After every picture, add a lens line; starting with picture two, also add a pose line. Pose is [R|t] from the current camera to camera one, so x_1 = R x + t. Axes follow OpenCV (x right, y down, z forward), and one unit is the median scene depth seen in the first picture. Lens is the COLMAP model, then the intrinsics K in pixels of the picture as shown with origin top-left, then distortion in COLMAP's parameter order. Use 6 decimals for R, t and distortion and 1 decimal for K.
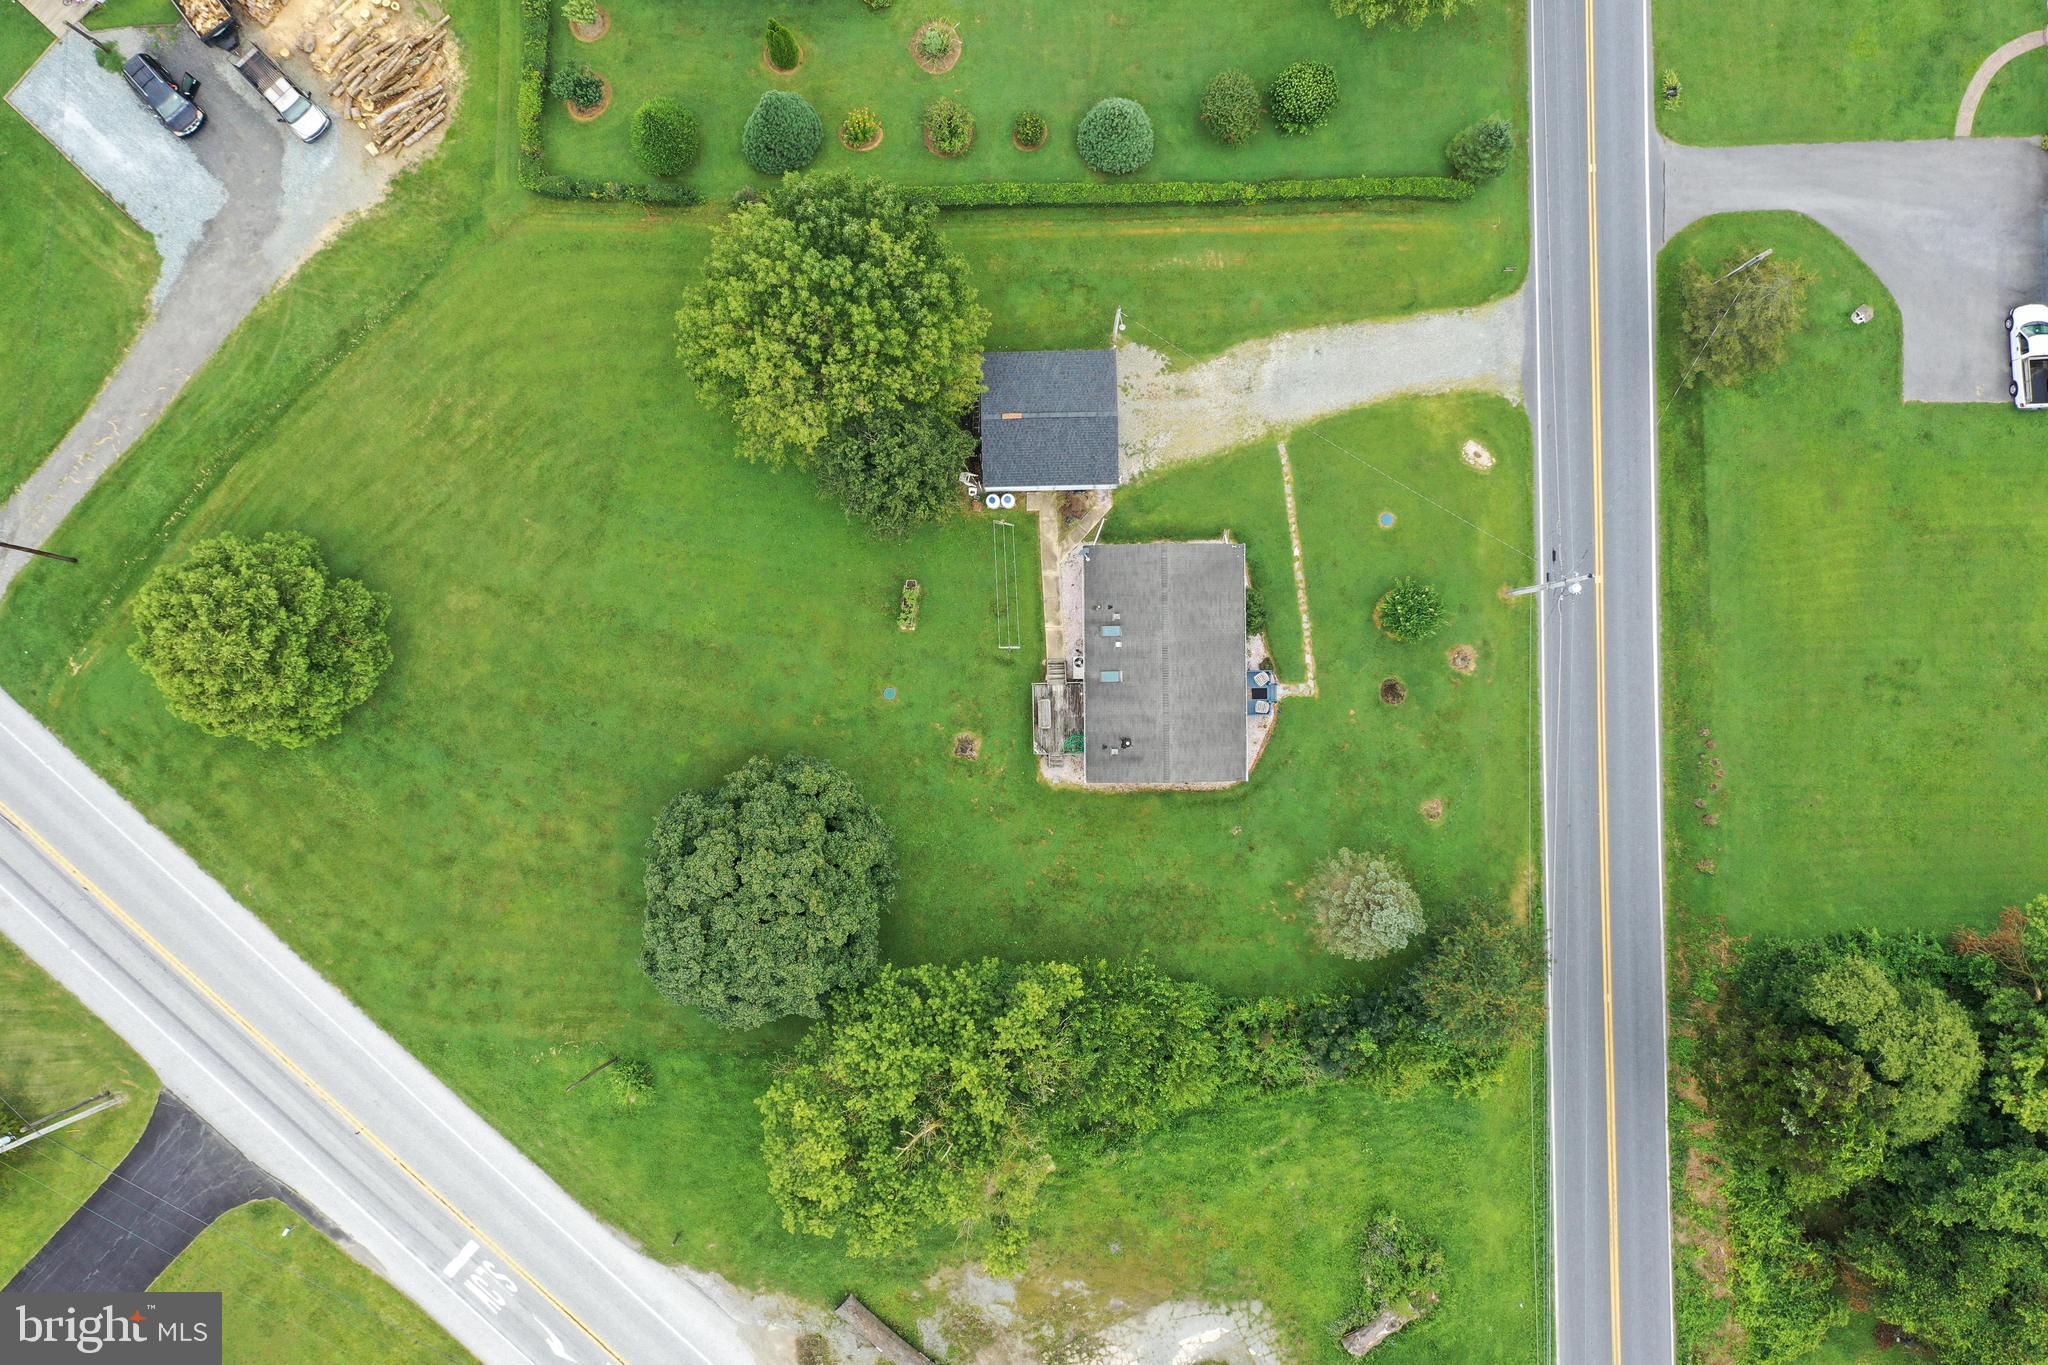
lens RADIAL K [[1606.7, 0, 1013.8], [0, 1606.7, 689.7], [0, 0, 1]] dist [-0.001038, -0.004659]
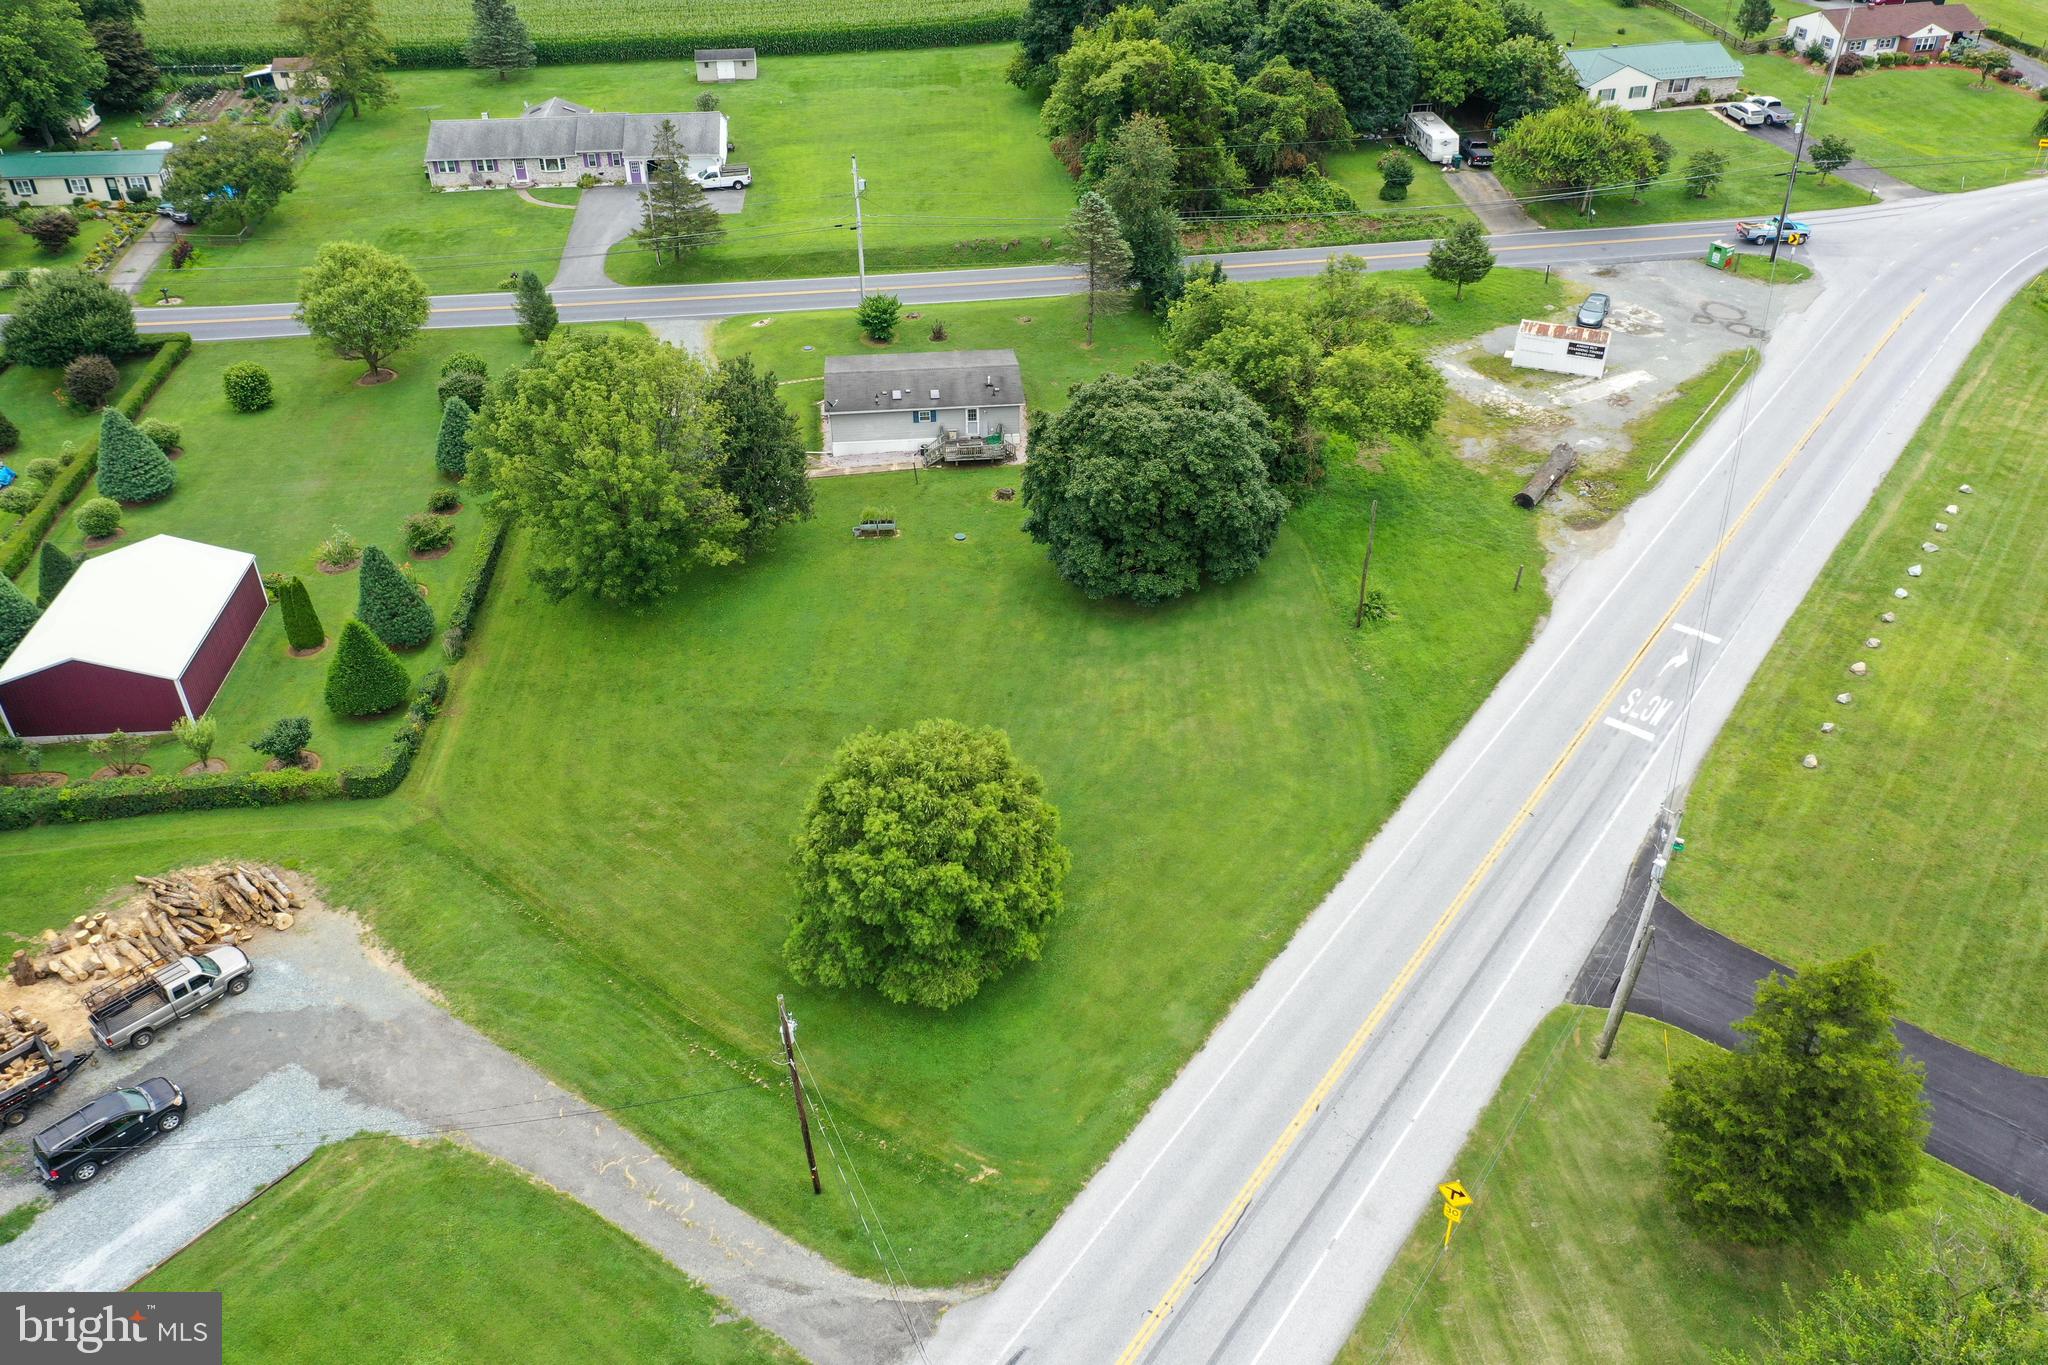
lens RADIAL K [[1606.7, 0, 1020.2], [0, 1606.7, 682.6], [0, 0, 1]] dist [-0.001038, -0.004659]
pose [[-0.082972, -0.561997, 0.822967, -1.018622], [0.996537, -0.042224, 0.071637, -0.038423], [-0.005511, 0.826061, 0.563554, 0.485612]]
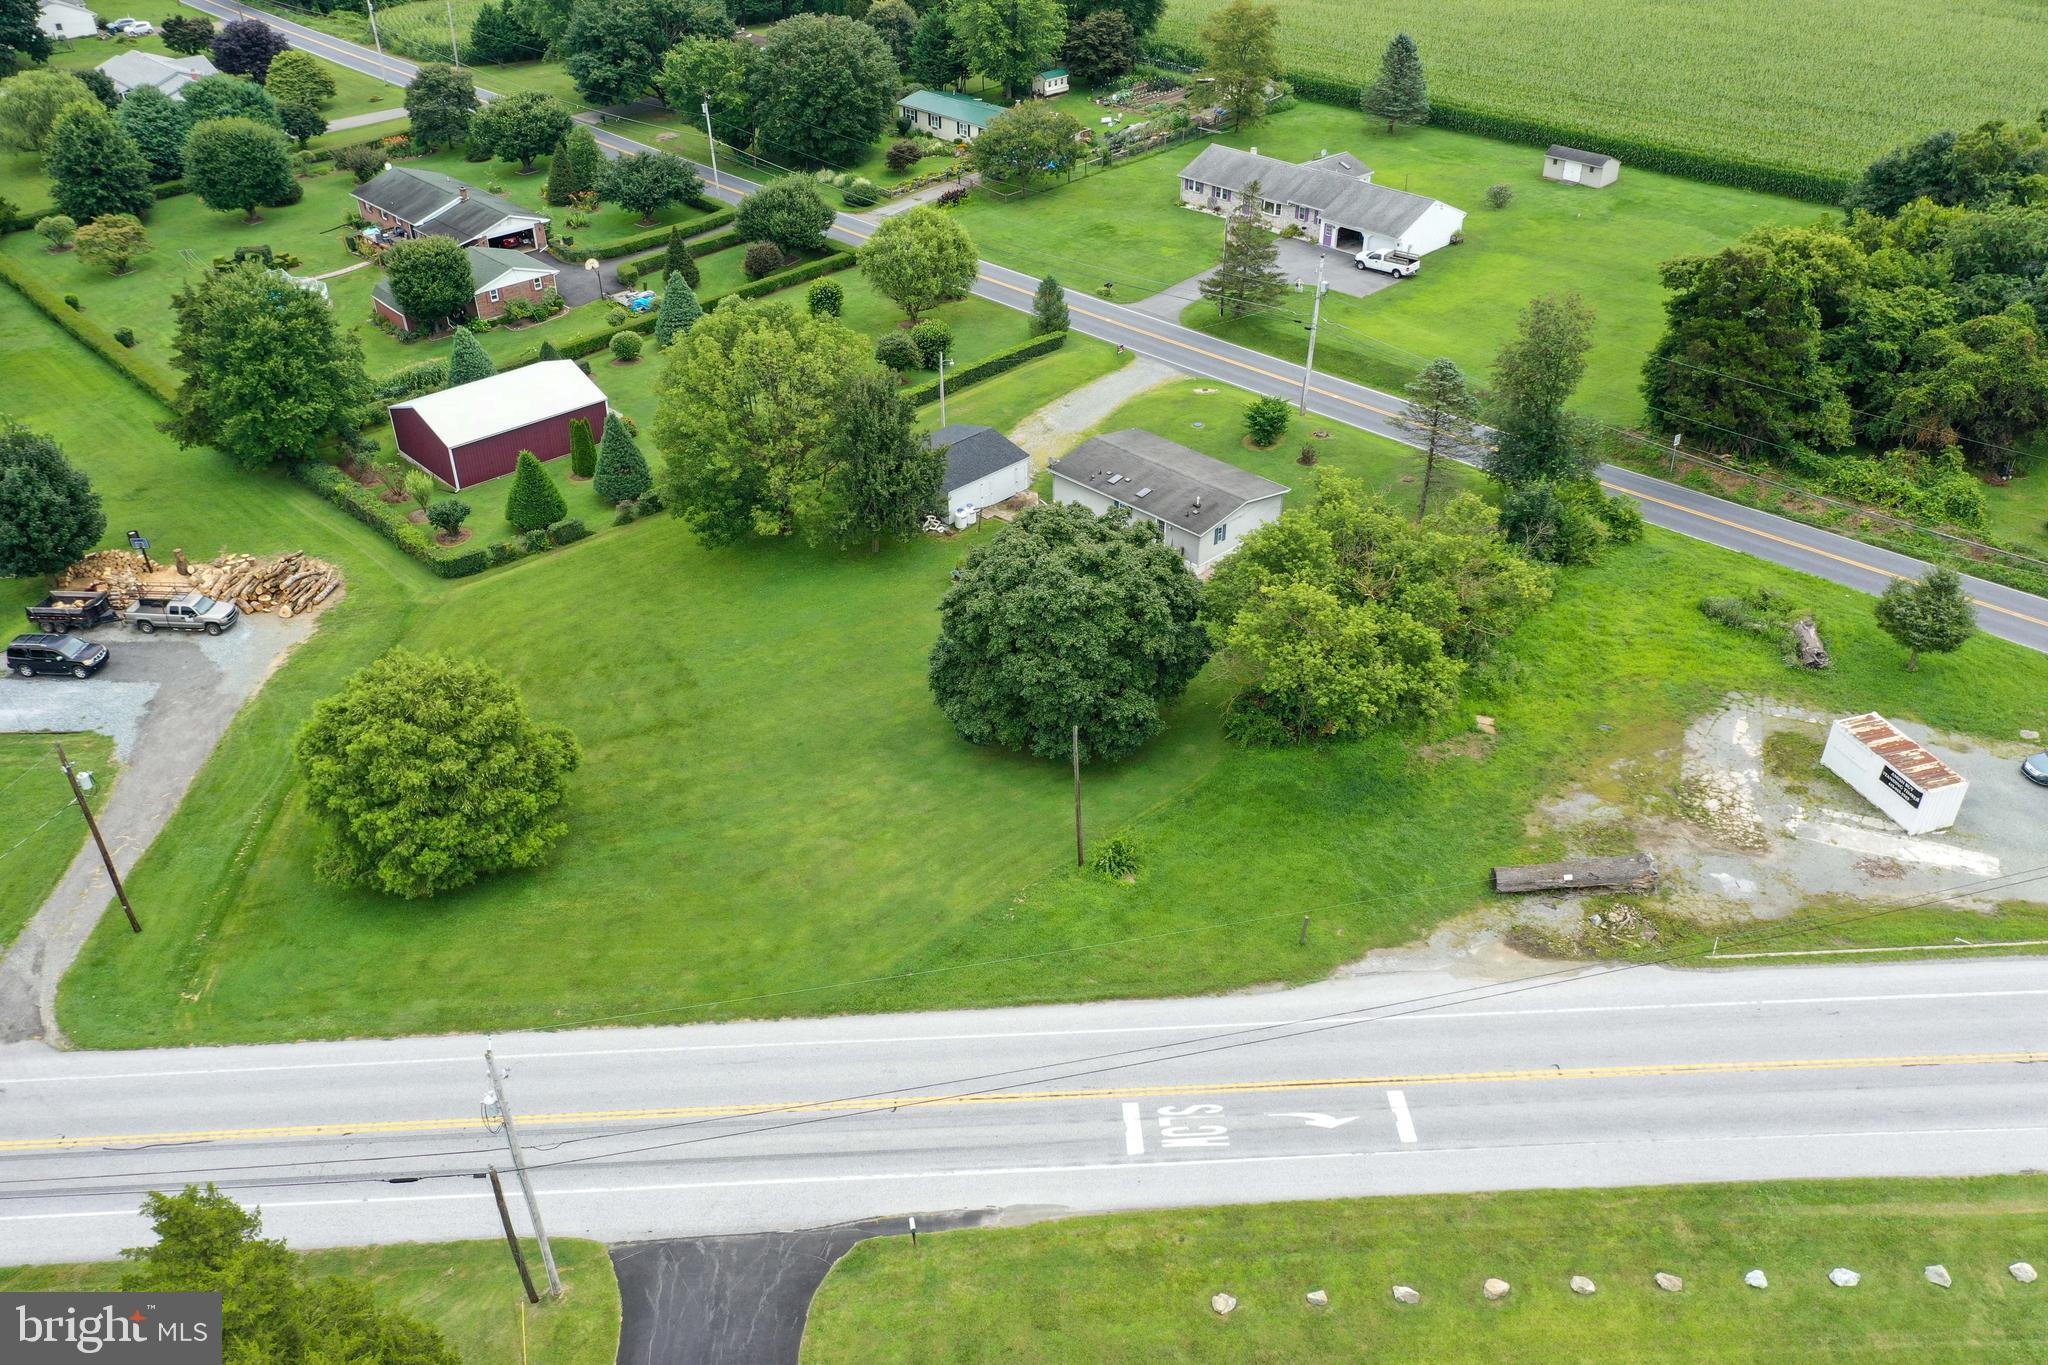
lens RADIAL K [[1606.7, 0, 1016.4], [0, 1606.7, 683.7], [0, 0, 1]] dist [-0.001038, -0.004659]
pose [[0.720161, -0.369790, 0.587047, -0.703861], [0.693570, 0.405803, -0.595218, 0.643997], [-0.018120, 0.835811, 0.548719, 0.471550]]
